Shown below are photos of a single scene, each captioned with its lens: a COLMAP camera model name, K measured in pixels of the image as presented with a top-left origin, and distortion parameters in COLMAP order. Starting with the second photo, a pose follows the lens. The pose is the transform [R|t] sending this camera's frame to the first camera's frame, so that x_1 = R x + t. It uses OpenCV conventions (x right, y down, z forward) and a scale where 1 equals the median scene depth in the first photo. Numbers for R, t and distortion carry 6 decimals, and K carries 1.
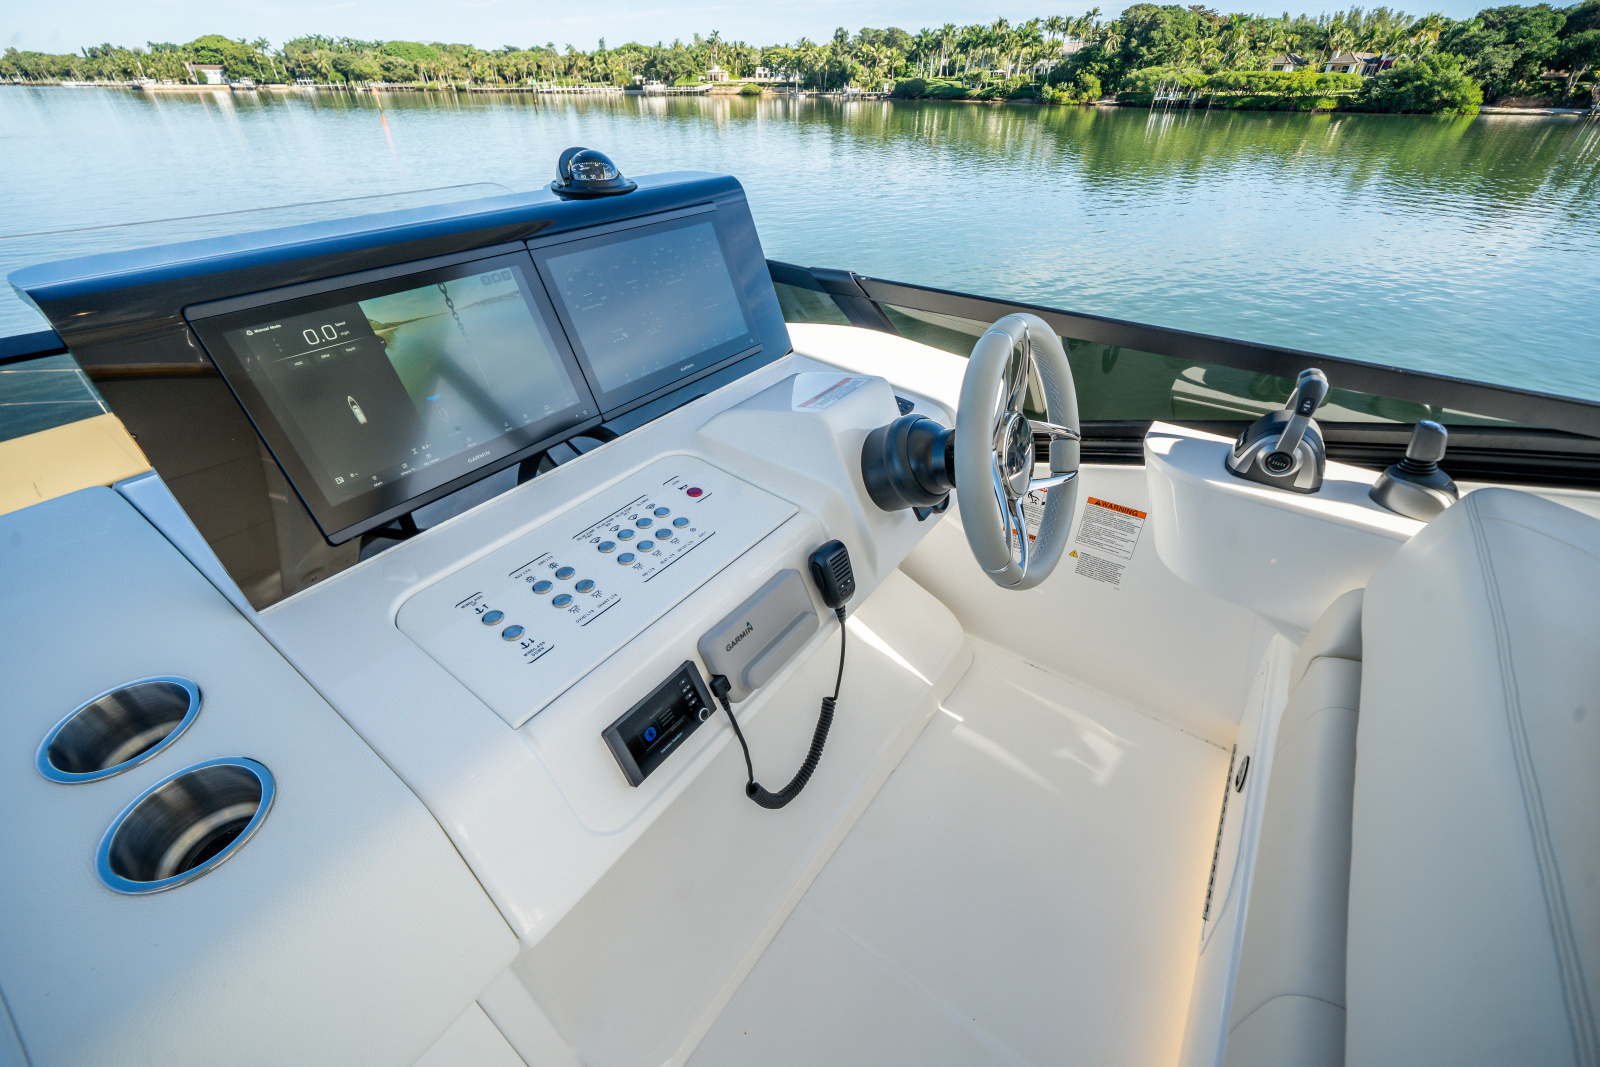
lens RADIAL K [[640.3, 0, 801.2], [0, 640.3, 547.3], [0, 0, 1]] dist [0.002748, -0.000285]
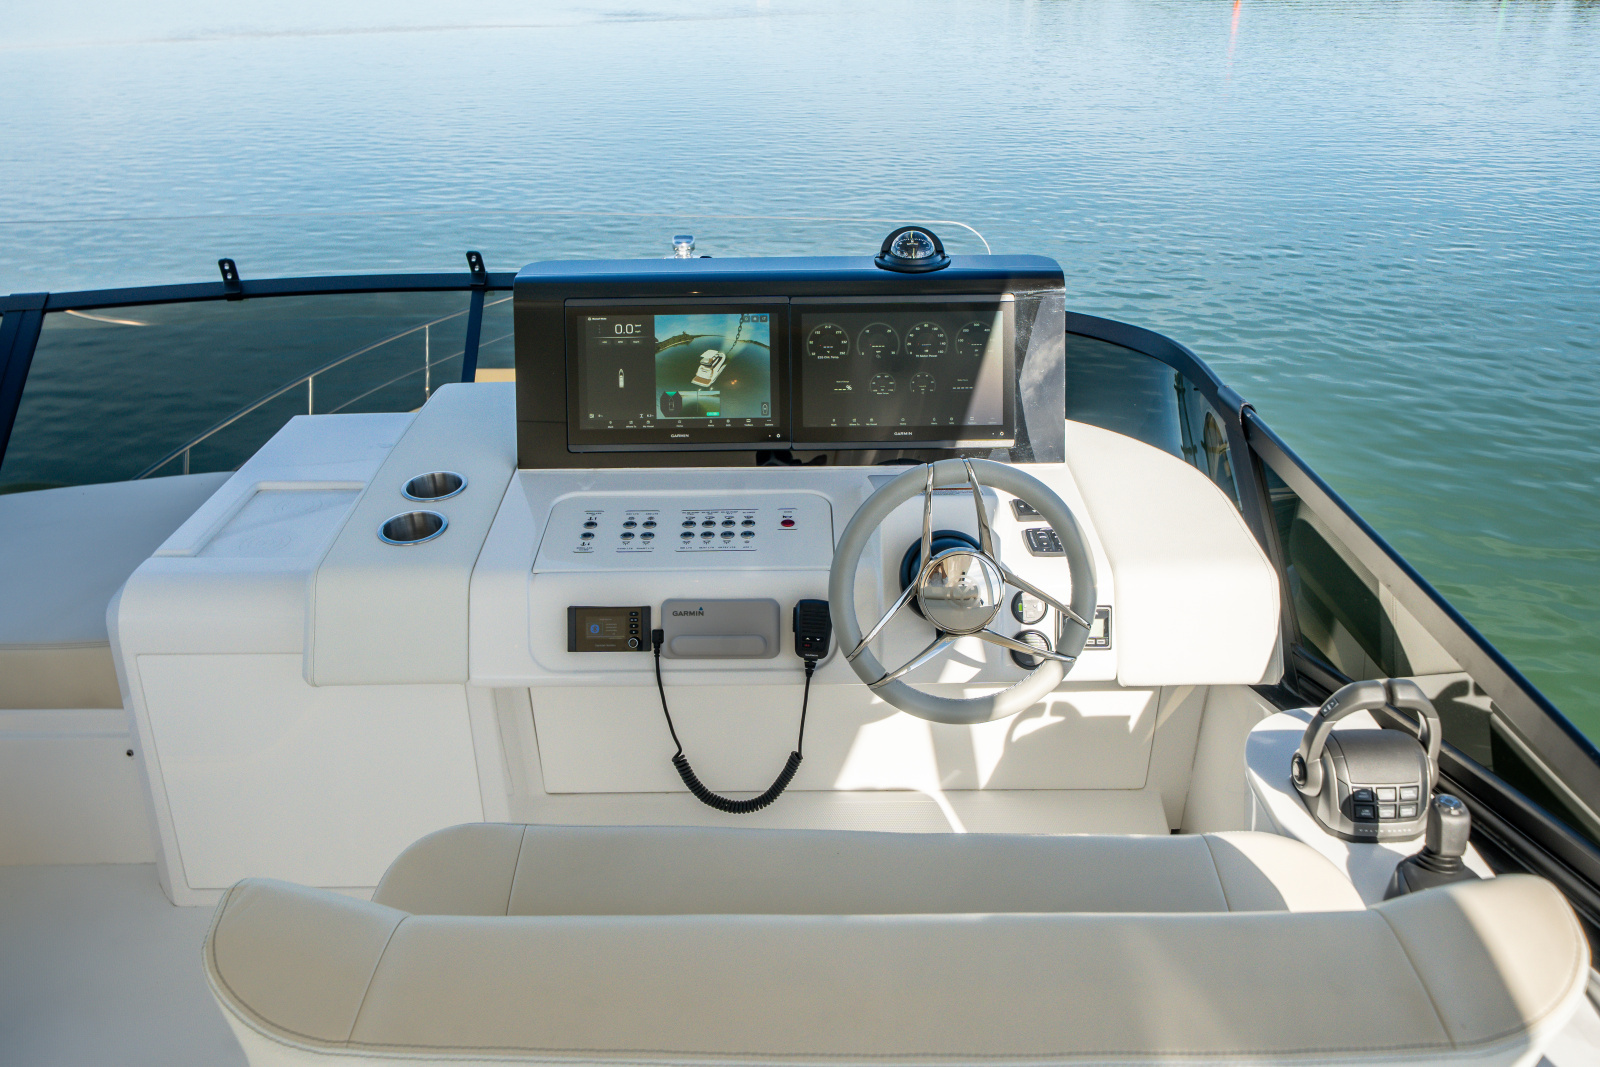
lens RADIAL K [[1039.4, 0, 790.8], [0, 1039.4, 541.5], [0, 0, 1]] dist [0.002016, -0.000309]
pose [[0.625247, 0.373875, -0.685042, 1.385875], [-0.477035, 0.877798, 0.043678, -0.172882], [0.617659, 0.299480, 0.727193, -0.427502]]
